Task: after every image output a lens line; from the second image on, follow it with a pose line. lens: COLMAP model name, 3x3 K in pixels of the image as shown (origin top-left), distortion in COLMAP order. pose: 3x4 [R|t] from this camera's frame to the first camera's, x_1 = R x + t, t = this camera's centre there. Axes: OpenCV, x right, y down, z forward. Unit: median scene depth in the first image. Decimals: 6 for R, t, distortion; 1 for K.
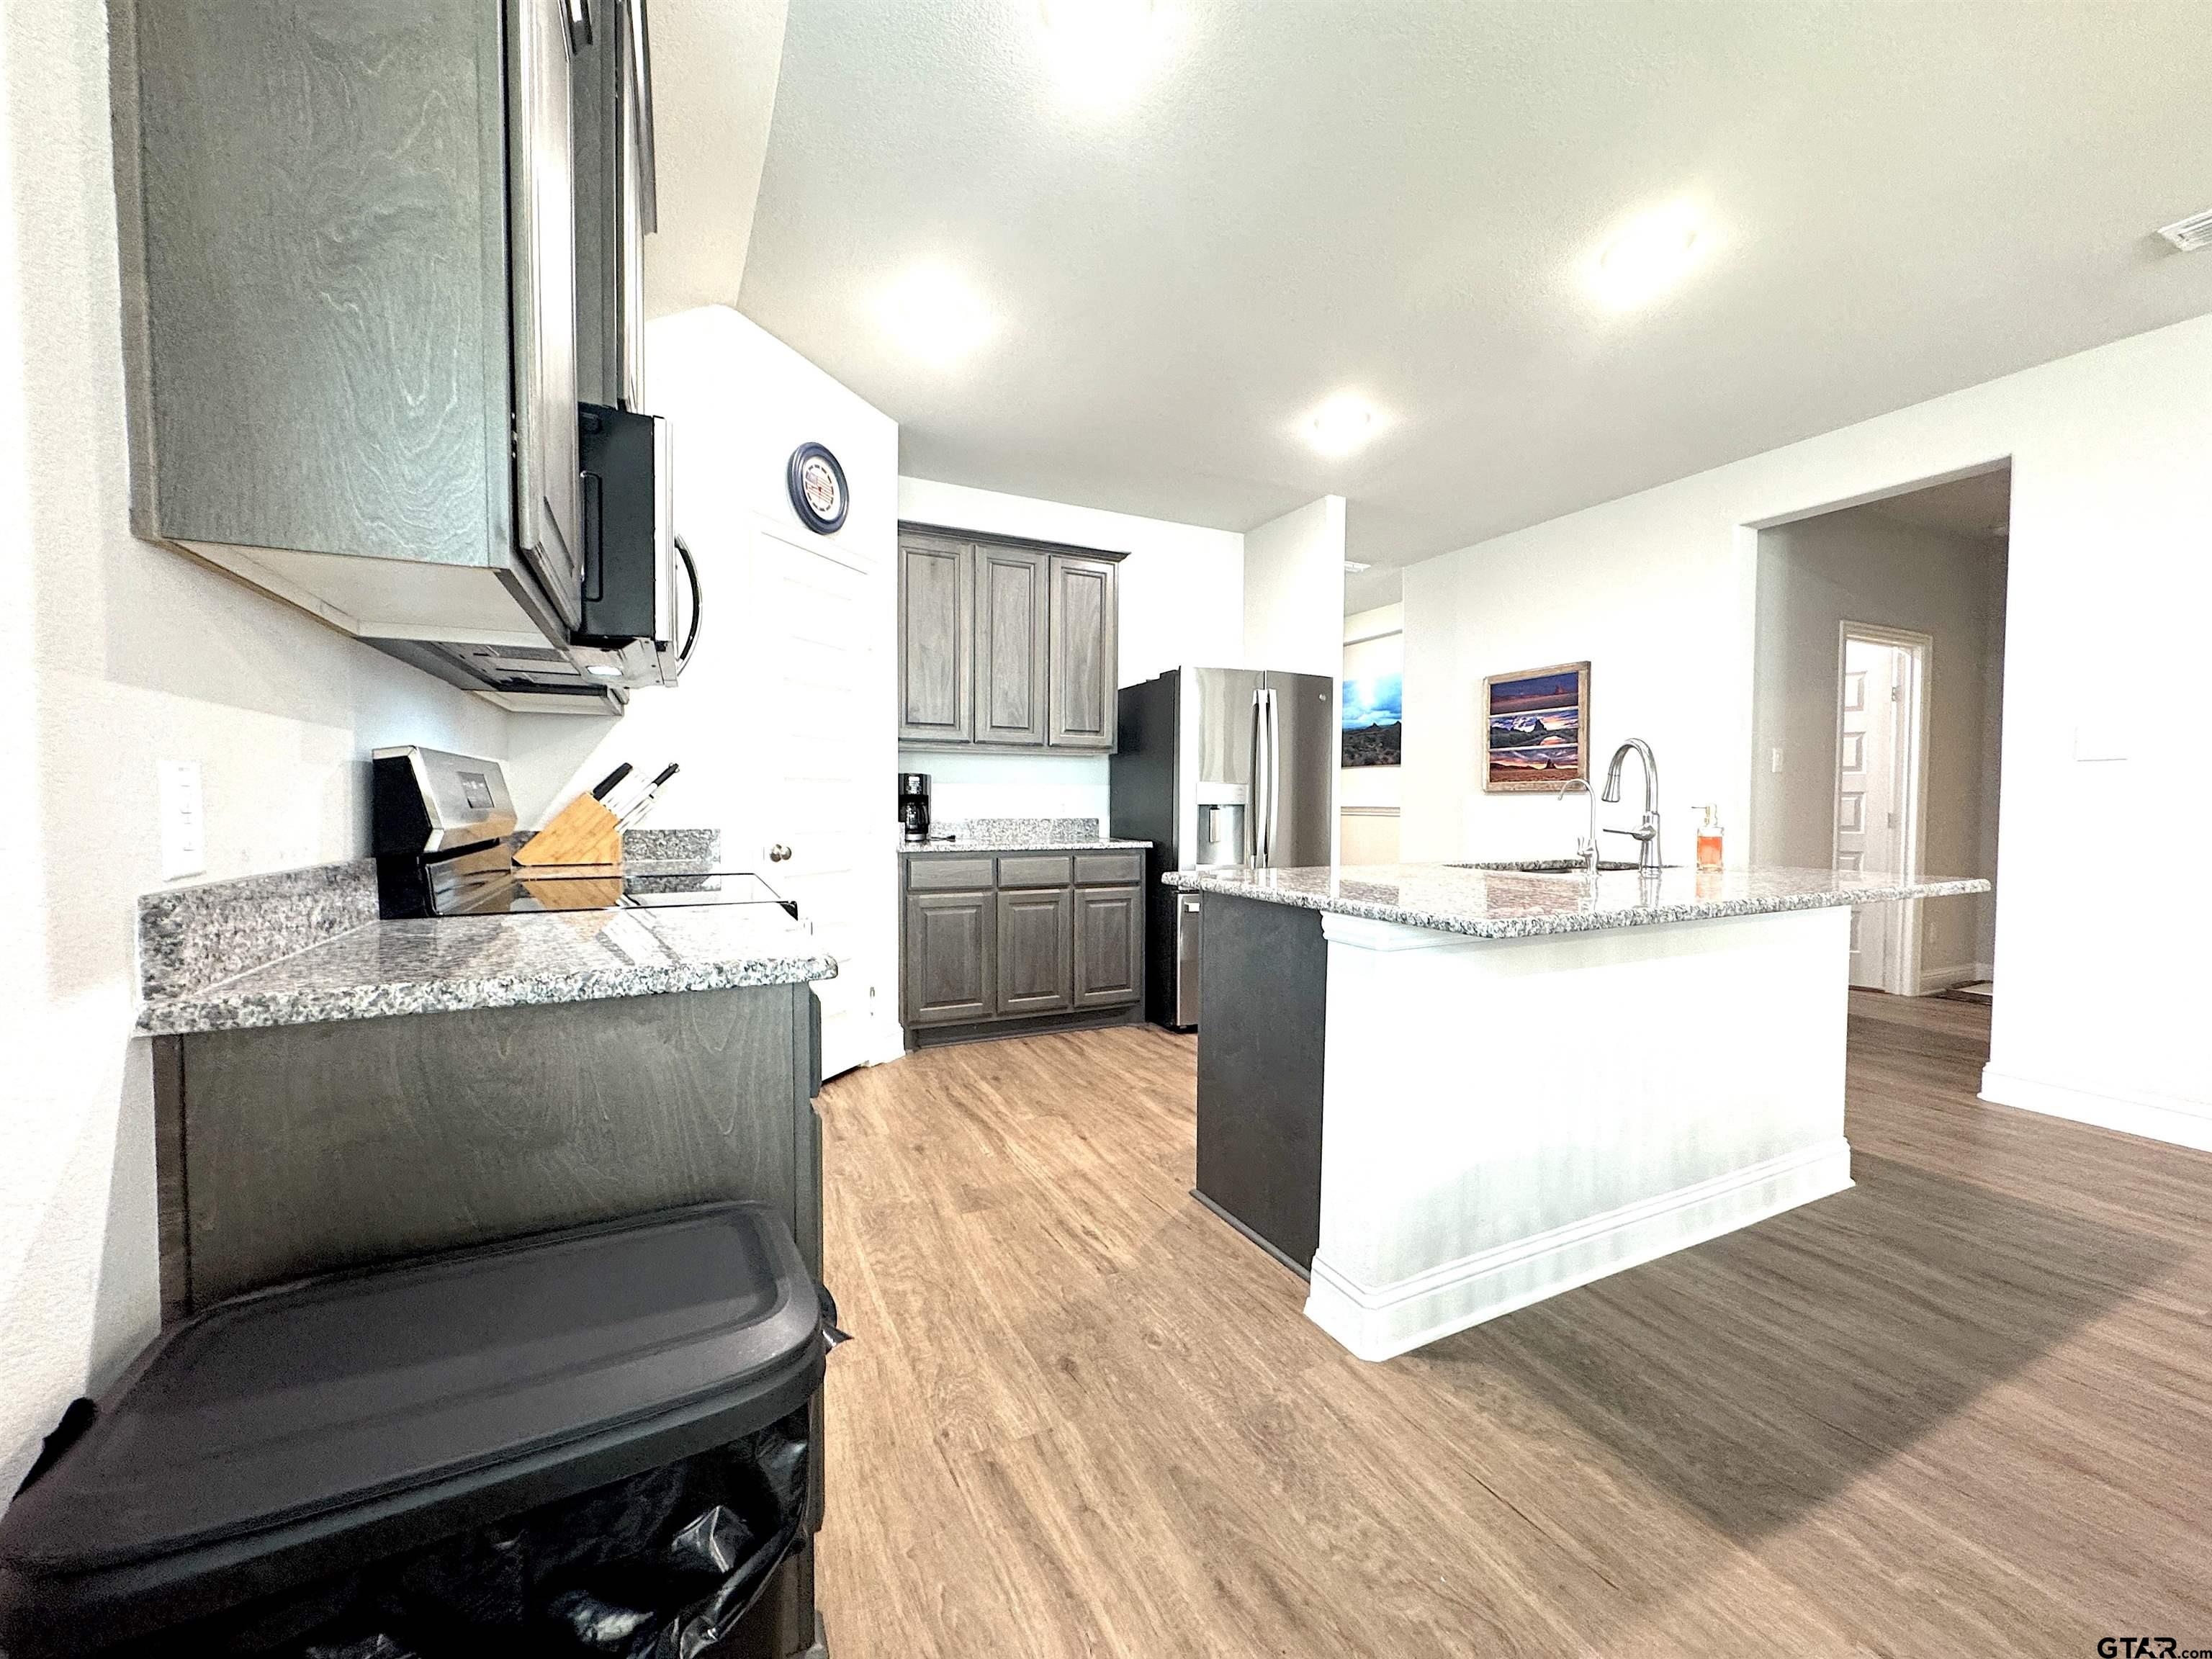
lens RADIAL K [[879.7, 0, 1108.8], [0, 879.7, 829.1], [0, 0, 1]] dist [-0.002225, 0.000363]
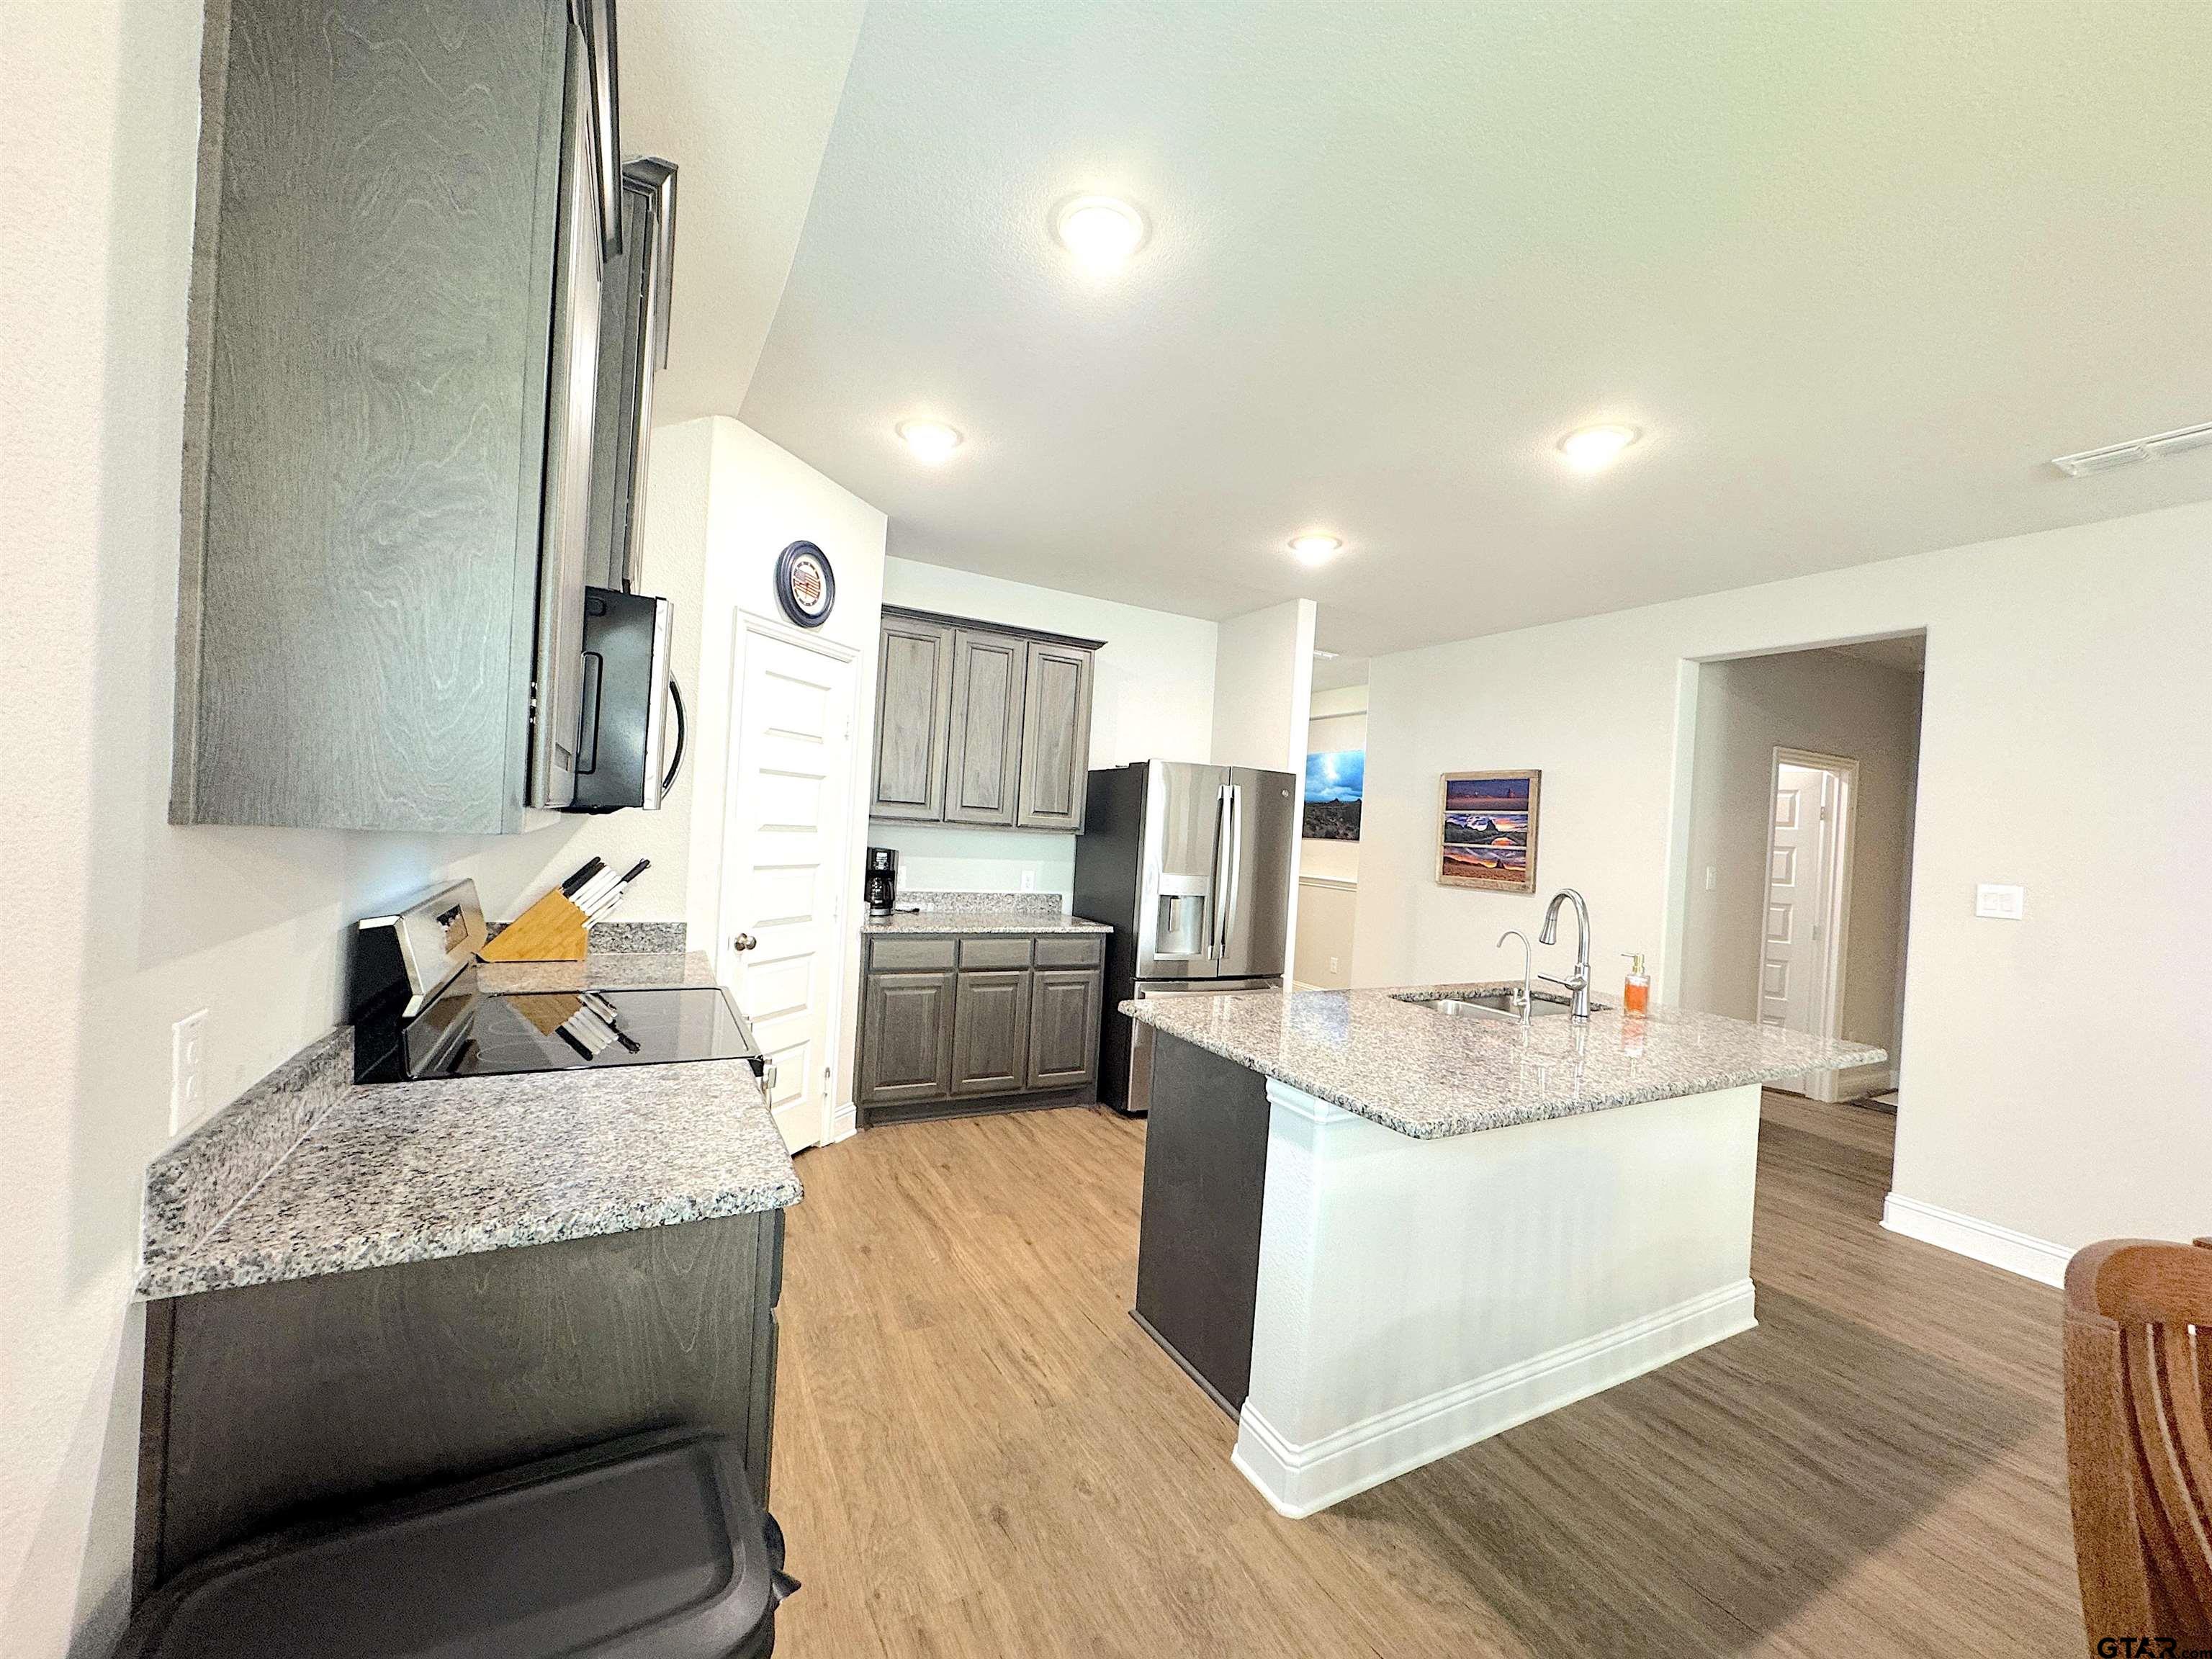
lens RADIAL K [[879.7, 0, 1108.8], [0, 879.7, 829.1], [0, 0, 1]] dist [-0.002225, 0.000363]
pose [[0.997704, 0.055406, 0.038943, -0.002309], [-0.054357, 0.998142, -0.027518, -0.097703], [-0.040395, 0.025338, 0.998862, -0.031725]]
